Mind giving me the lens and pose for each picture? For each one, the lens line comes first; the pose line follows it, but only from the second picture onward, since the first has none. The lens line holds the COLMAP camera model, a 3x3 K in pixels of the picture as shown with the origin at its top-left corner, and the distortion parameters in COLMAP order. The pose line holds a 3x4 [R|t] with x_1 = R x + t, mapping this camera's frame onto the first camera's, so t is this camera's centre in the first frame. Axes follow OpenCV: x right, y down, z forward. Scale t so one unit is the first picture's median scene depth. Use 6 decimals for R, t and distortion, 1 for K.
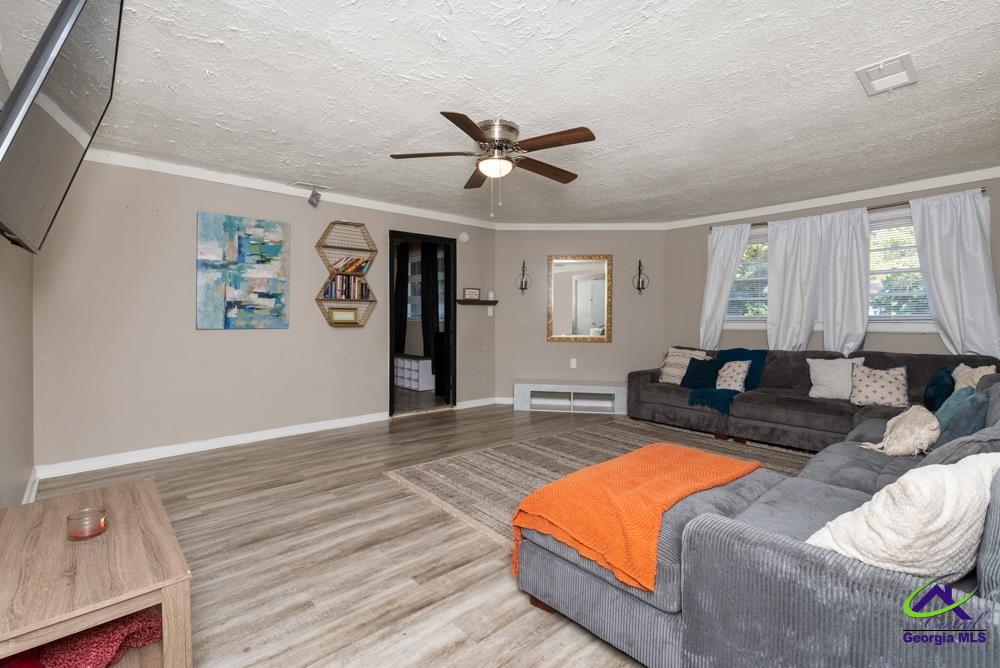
lens RADIAL K [[444.3, 0, 500.0], [0, 444.3, 334.0], [0, 0, 1]] dist [-0.000838, 0.000032]
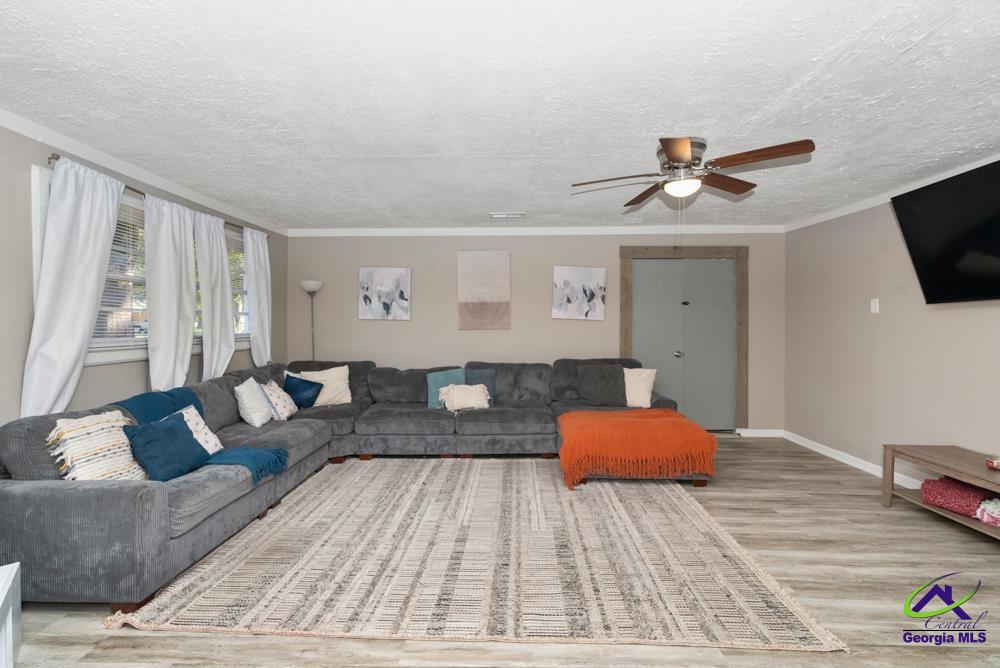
lens RADIAL K [[444.3, 0, 500.0], [0, 444.3, 334.0], [0, 0, 1]] dist [-0.000838, 0.000032]
pose [[-0.731259, -0.009023, 0.682041, -0.404765], [0.026408, 0.998788, 0.041527, -0.110475], [-0.681589, 0.048378, -0.730134, 2.075727]]
